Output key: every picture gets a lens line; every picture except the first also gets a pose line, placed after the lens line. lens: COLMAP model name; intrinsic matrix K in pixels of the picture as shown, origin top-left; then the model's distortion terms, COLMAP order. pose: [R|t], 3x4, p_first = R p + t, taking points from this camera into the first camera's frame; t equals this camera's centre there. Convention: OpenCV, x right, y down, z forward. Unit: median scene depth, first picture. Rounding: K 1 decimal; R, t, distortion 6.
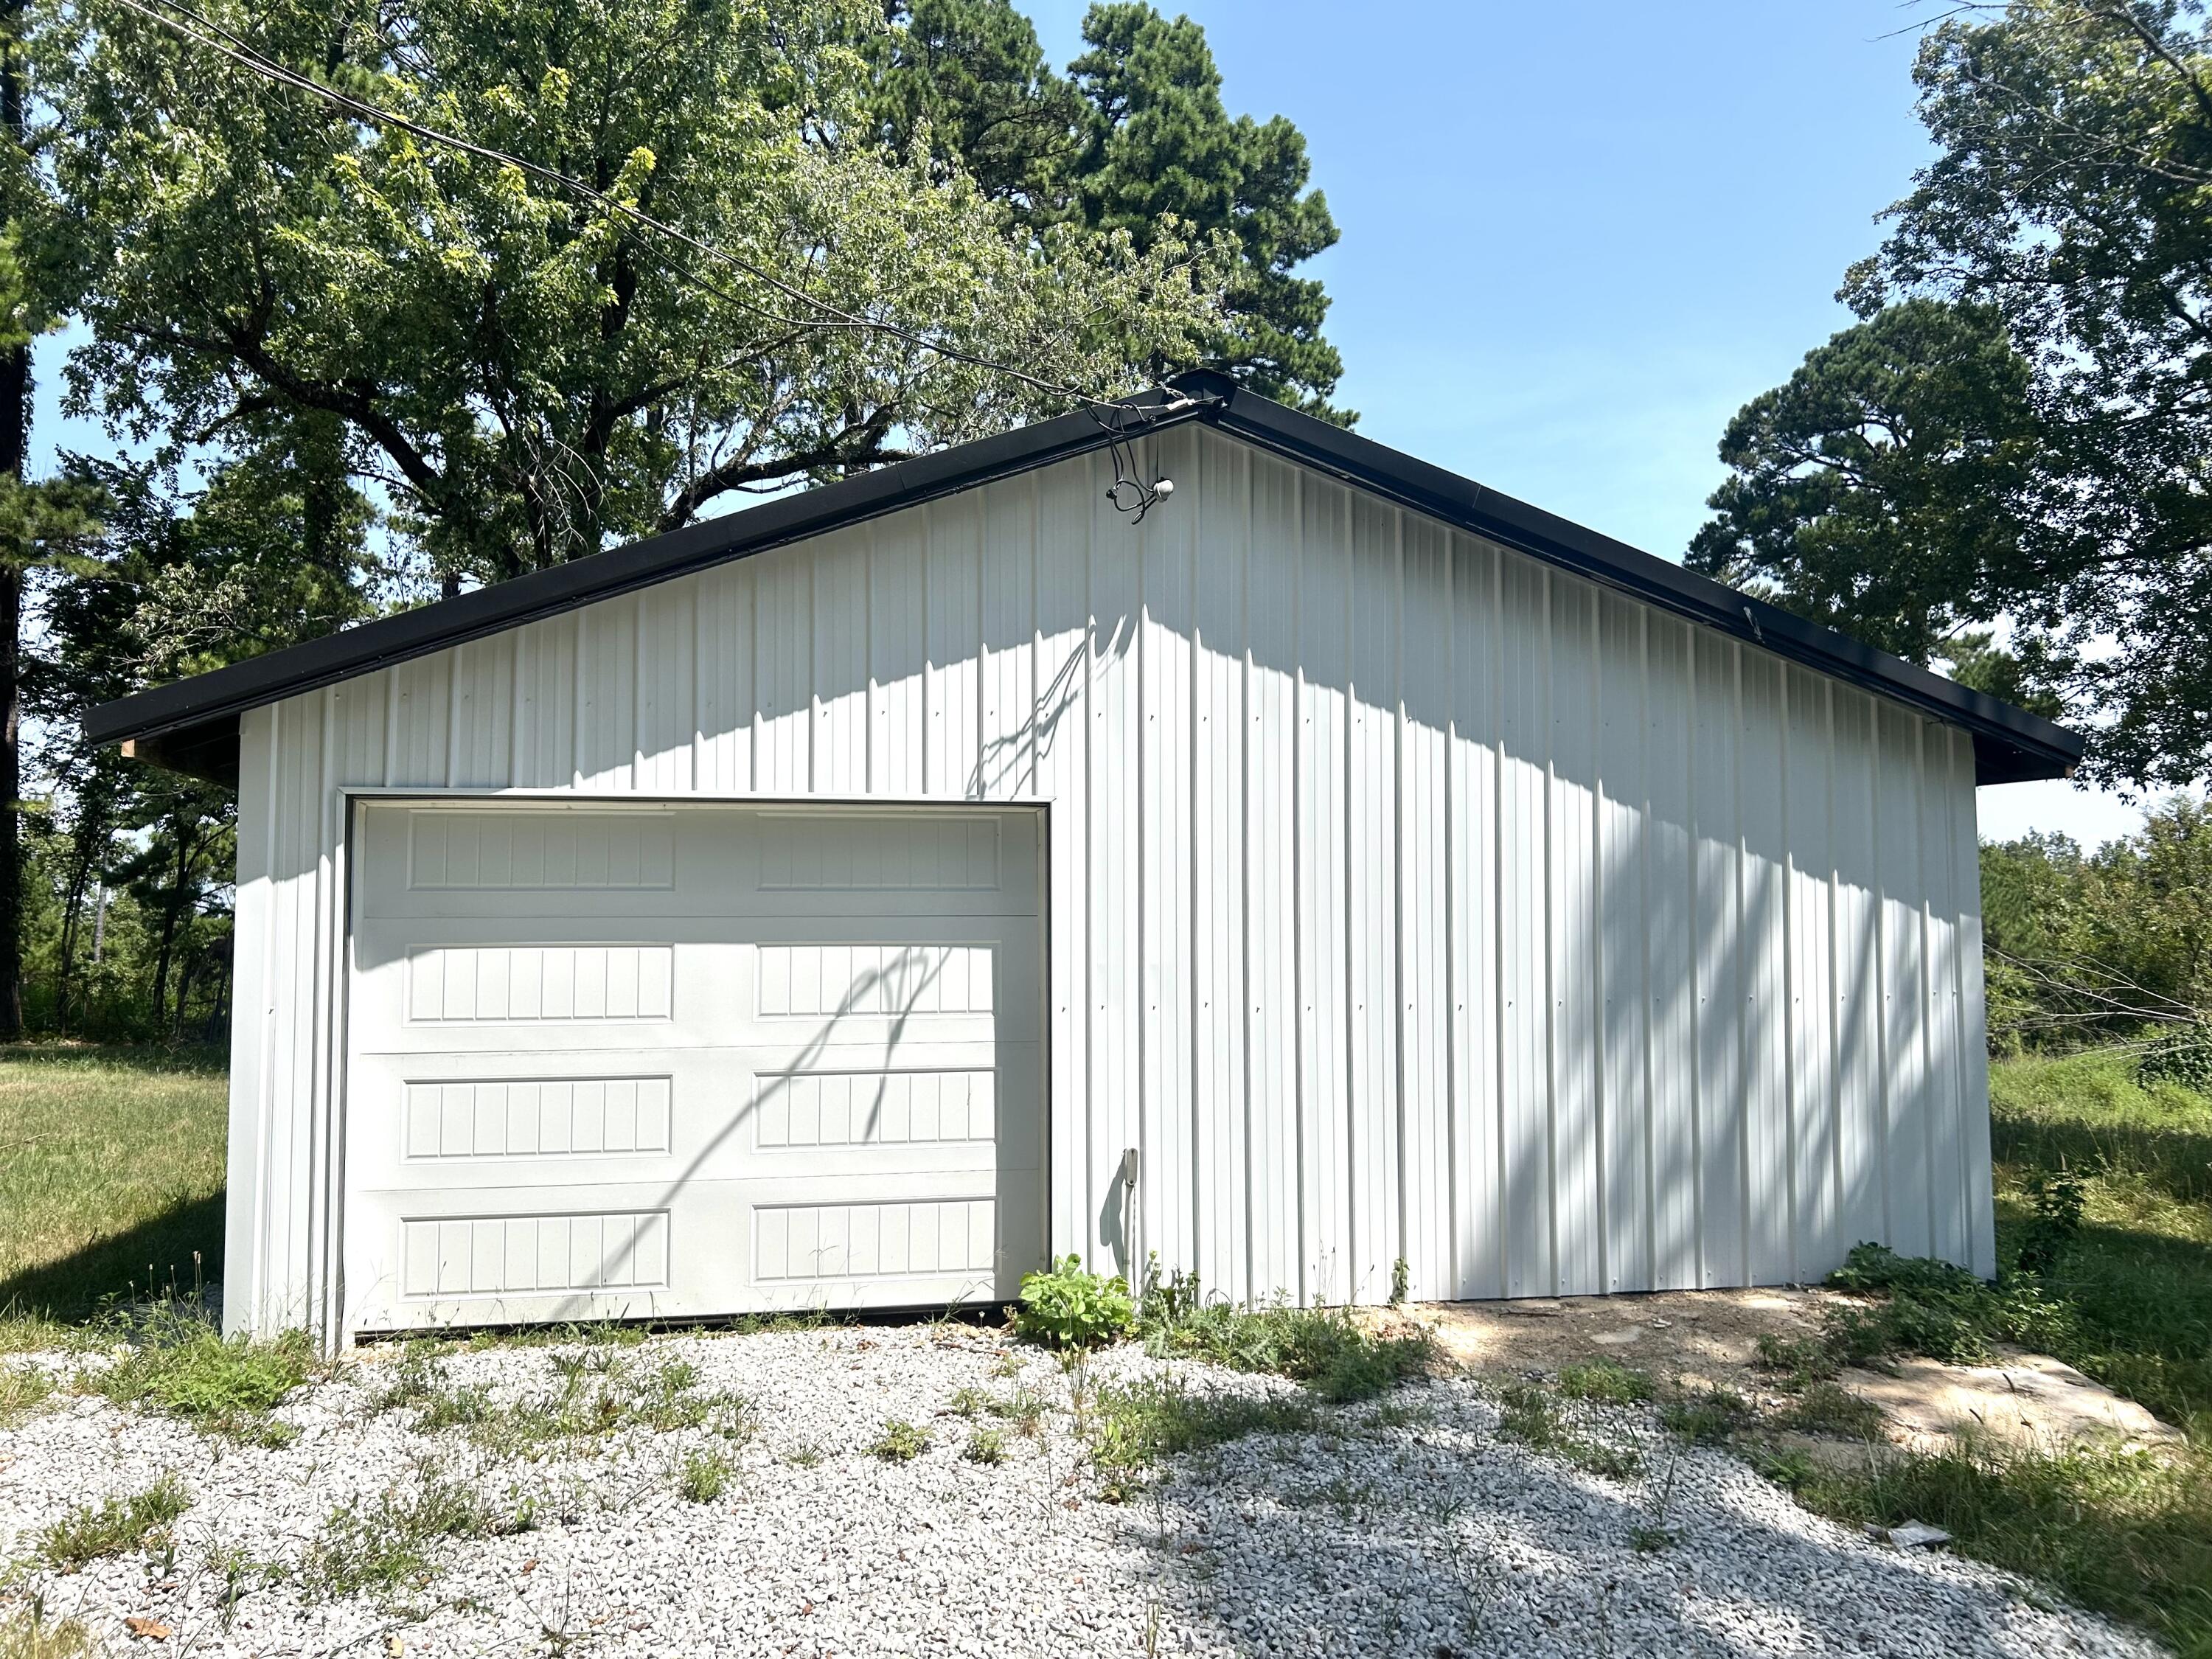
lens RADIAL K [[1658.9, 0, 1106.0], [0, 1658.9, 829.5], [0, 0, 1]] dist [0.032320, 0.000615]
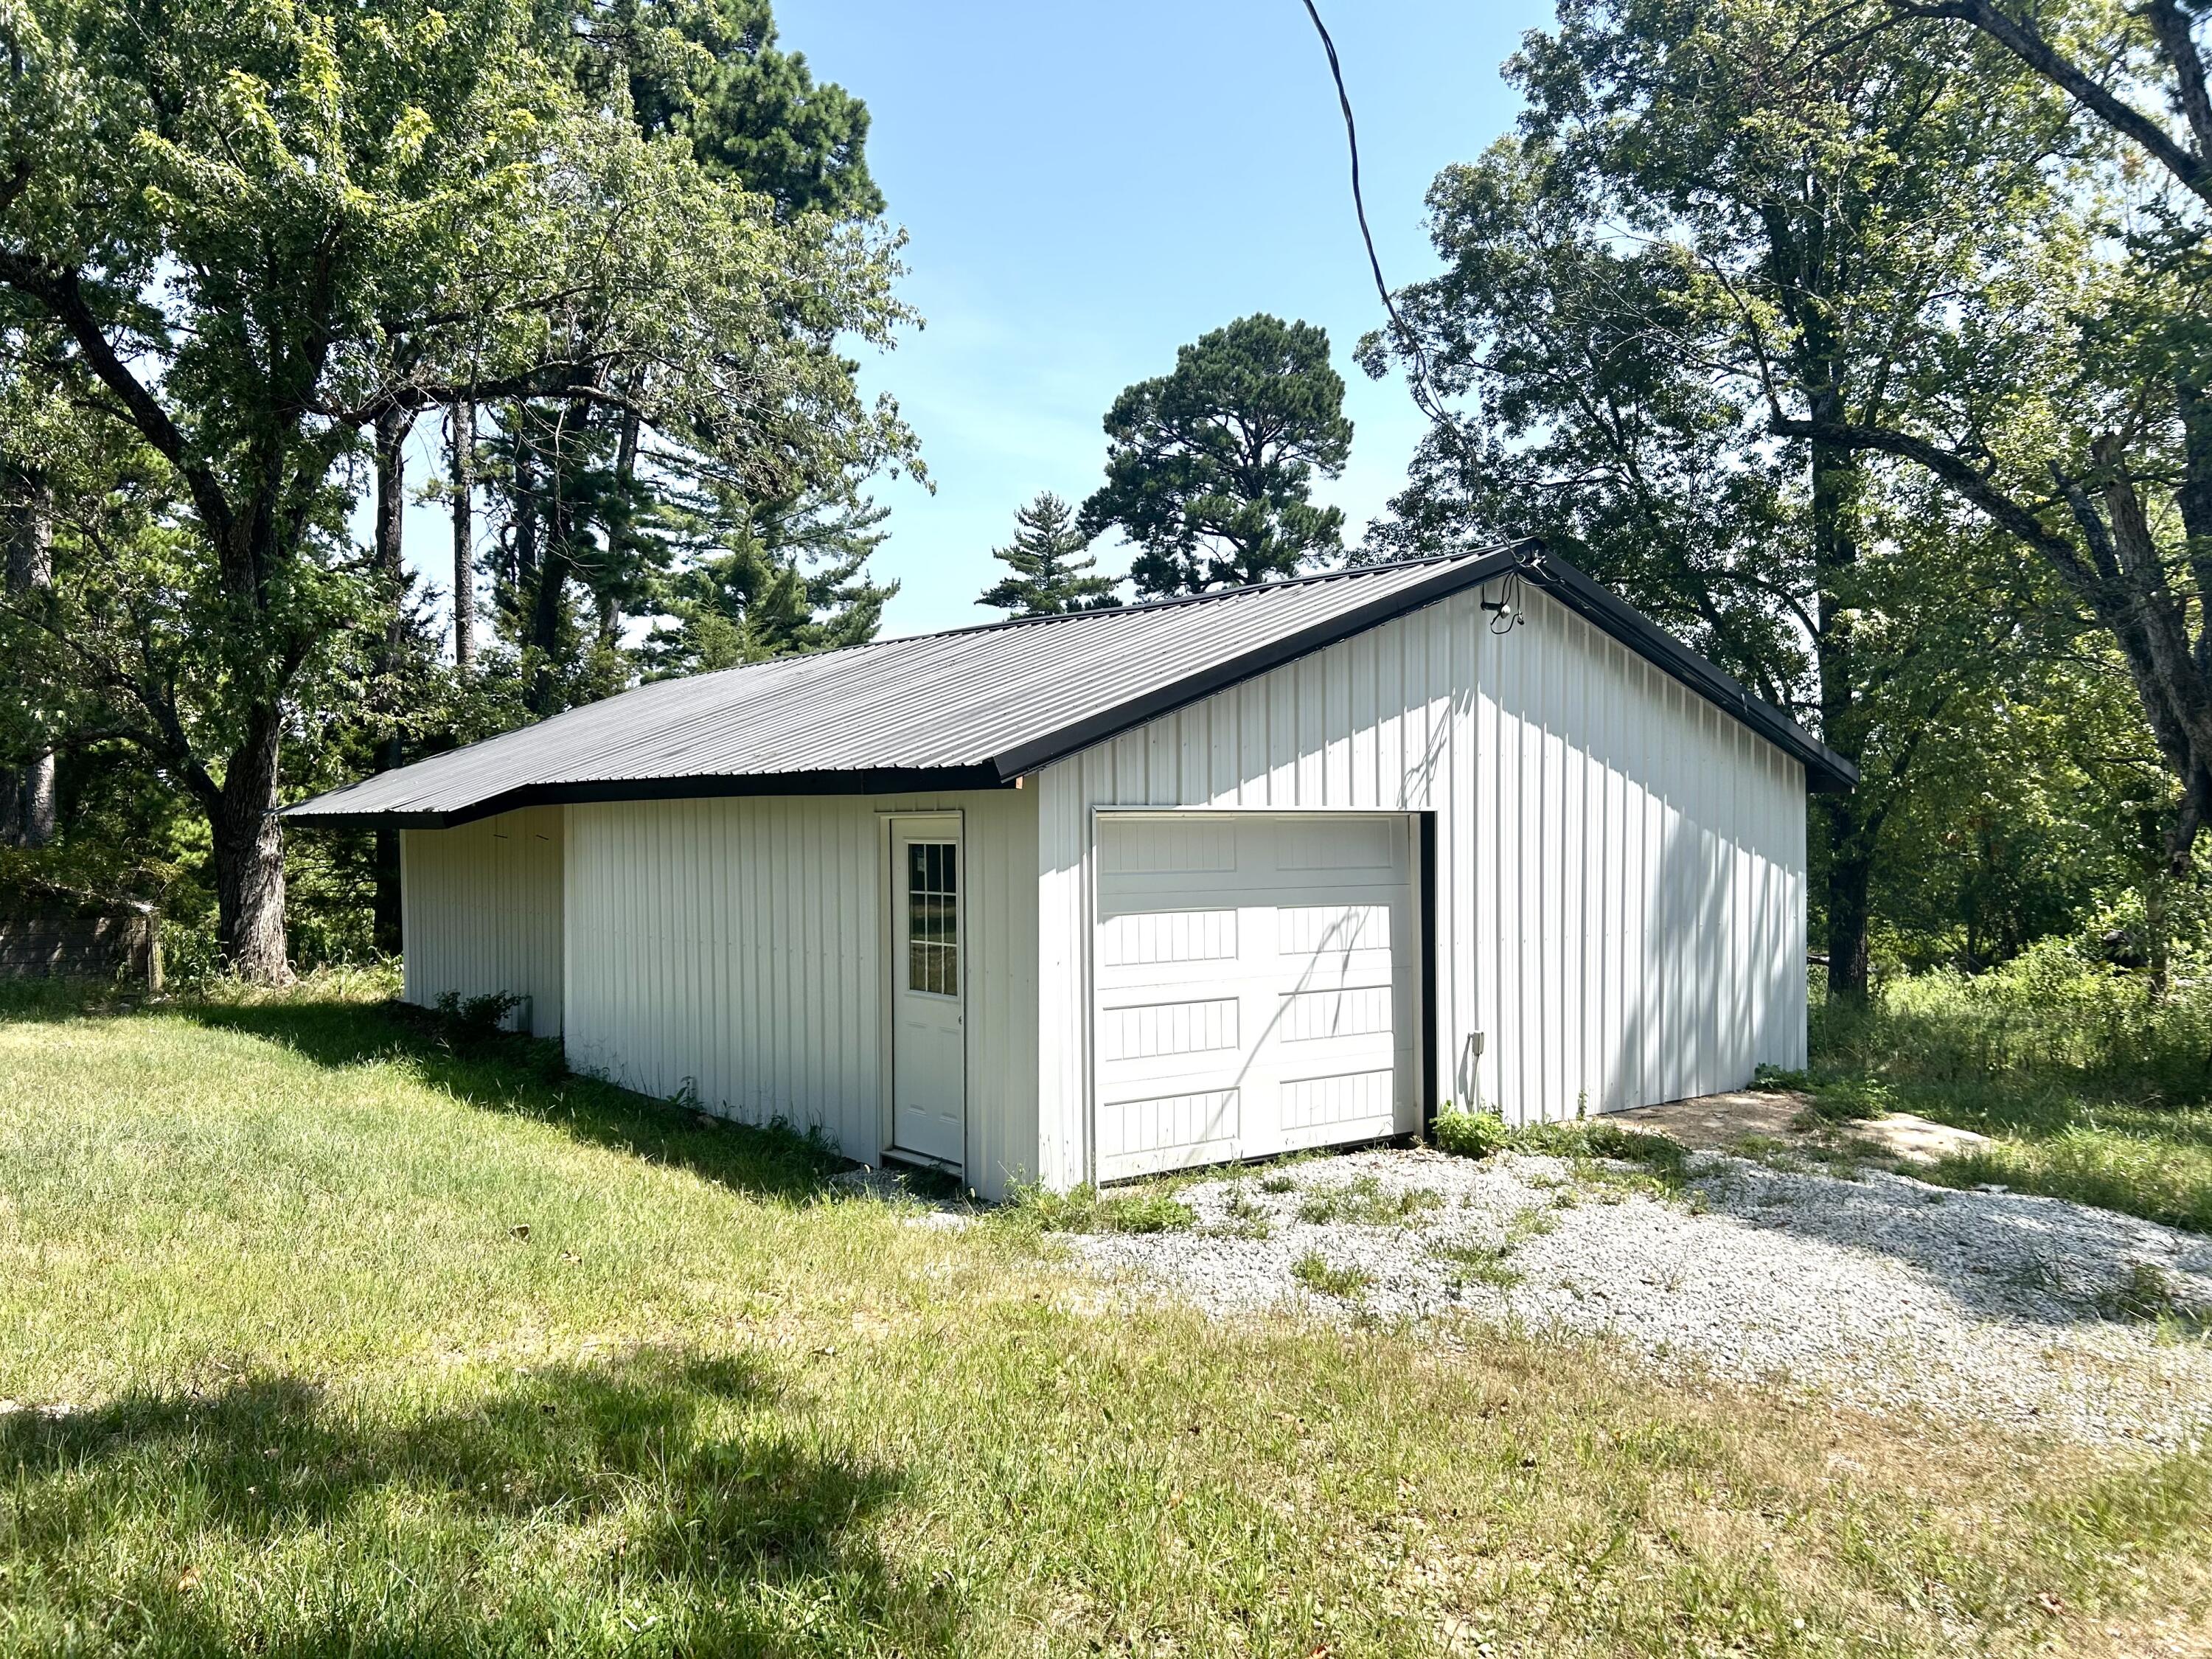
lens RADIAL K [[1658.9, 0, 1106.0], [0, 1658.9, 829.5], [0, 0, 1]] dist [0.032320, 0.000615]
pose [[0.896597, -0.000897, 0.442846, -0.979463], [-0.025323, 0.998258, 0.053291, -0.072674], [-0.442123, -0.058995, 0.895012, -0.239712]]
